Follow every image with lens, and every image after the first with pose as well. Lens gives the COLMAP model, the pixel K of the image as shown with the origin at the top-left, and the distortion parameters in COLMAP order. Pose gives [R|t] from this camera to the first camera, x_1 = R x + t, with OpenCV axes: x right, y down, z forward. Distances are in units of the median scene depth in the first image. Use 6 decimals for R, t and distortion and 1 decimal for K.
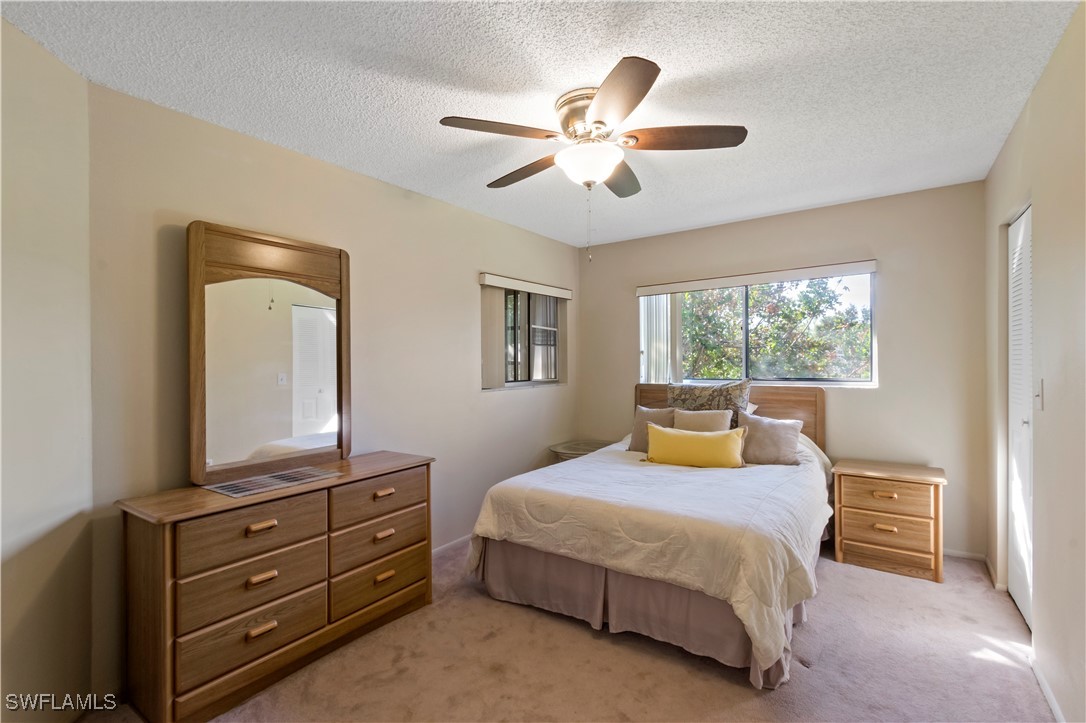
lens RADIAL K [[492.9, 0, 549.9], [0, 492.9, 358.2], [0, 0, 1]] dist [0.001814, -0.000447]
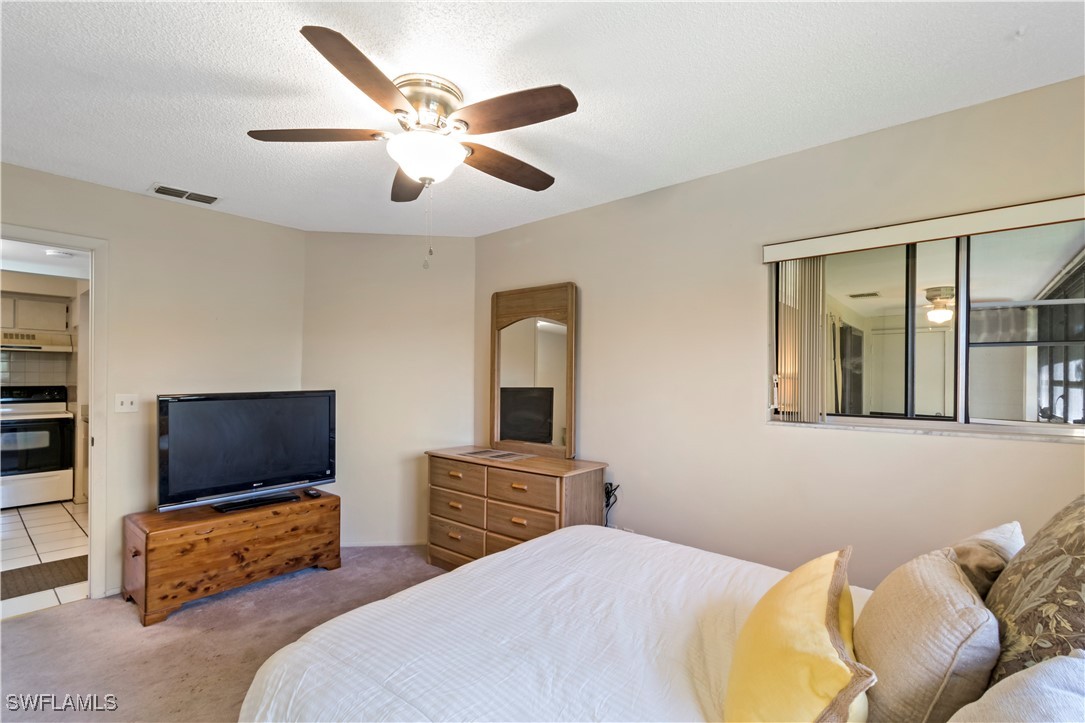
lens RADIAL K [[492.5, 0, 549.0], [0, 492.5, 373.0], [0, 0, 1]] dist [0.001814, -0.000447]
pose [[-0.106971, 0.000259, -0.994262, 0.992596], [0.008187, 0.999966, -0.000621, 0.004128], [0.994228, -0.008206, -0.106969, 1.438089]]
